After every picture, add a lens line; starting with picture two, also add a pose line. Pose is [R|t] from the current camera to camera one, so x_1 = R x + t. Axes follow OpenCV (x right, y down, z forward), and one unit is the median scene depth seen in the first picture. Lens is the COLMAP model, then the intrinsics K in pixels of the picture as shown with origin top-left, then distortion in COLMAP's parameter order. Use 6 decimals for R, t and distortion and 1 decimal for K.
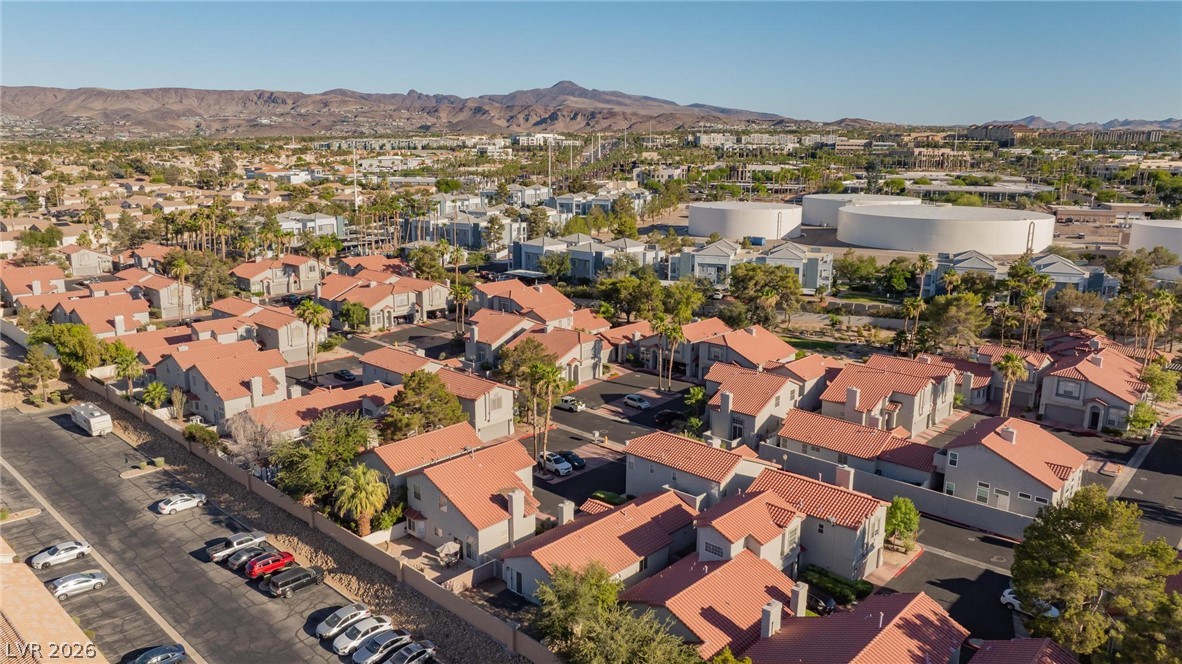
lens RADIAL K [[827.4, 0, 596.6], [0, 827.4, 332.6], [0, 0, 1]] dist [-0.019817, -0.001581]
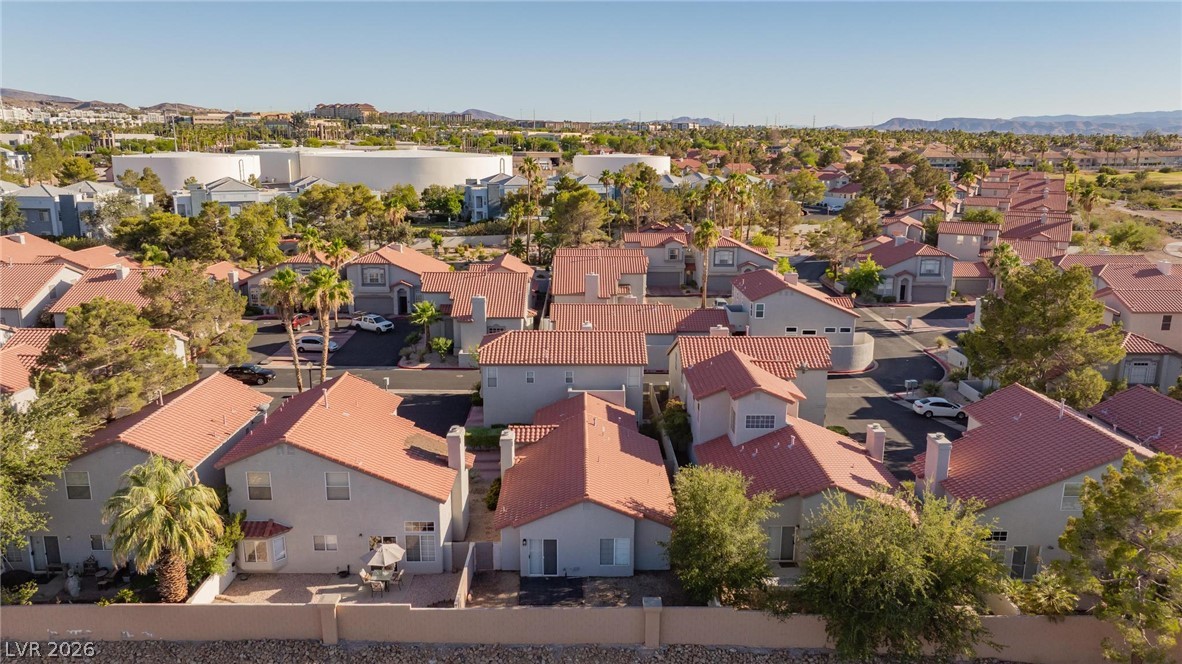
lens RADIAL K [[827.4, 0, 596.6], [0, 827.4, 332.6], [0, 0, 1]] dist [-0.019817, -0.001581]
pose [[0.722951, -0.157054, 0.672812, -0.222352], [0.149031, 0.986344, 0.070105, 0.050836], [-0.674635, 0.049587, 0.736484, 0.257665]]
